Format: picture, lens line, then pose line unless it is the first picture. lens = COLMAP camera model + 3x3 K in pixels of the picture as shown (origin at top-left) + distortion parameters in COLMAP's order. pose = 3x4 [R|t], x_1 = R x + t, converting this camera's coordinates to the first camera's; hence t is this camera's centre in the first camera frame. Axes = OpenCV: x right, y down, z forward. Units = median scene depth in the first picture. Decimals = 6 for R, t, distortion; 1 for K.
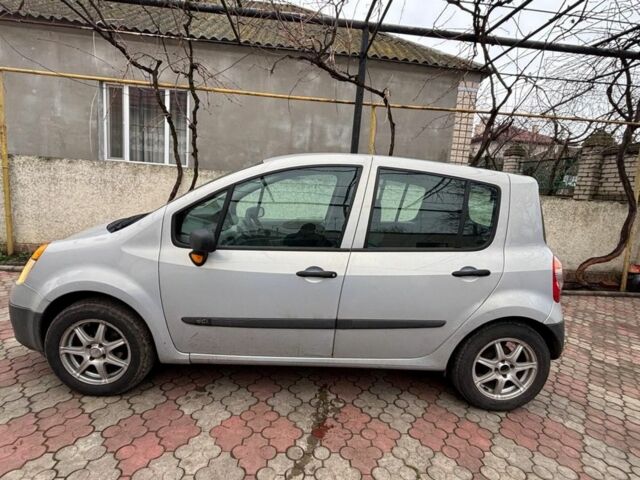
lens RADIAL K [[331.4, 0, 320.6], [0, 331.4, 241.9], [0, 0, 1]] dist [-0.002746, -0.001488]
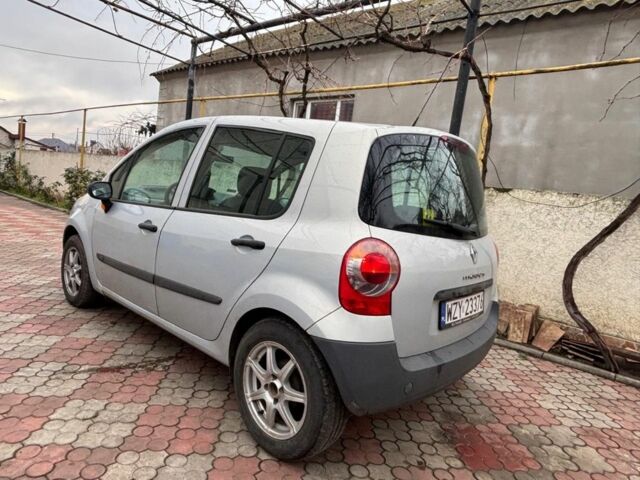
lens RADIAL K [[415.3, 0, 319.2], [0, 415.3, 238.9], [0, 0, 1]] dist [-0.008414, -0.002351]
pose [[0.720538, 0.091215, -0.687390, 1.251460], [-0.178897, 0.982204, -0.057188, 0.108188], [0.669941, 0.164178, 0.724033, 0.391750]]
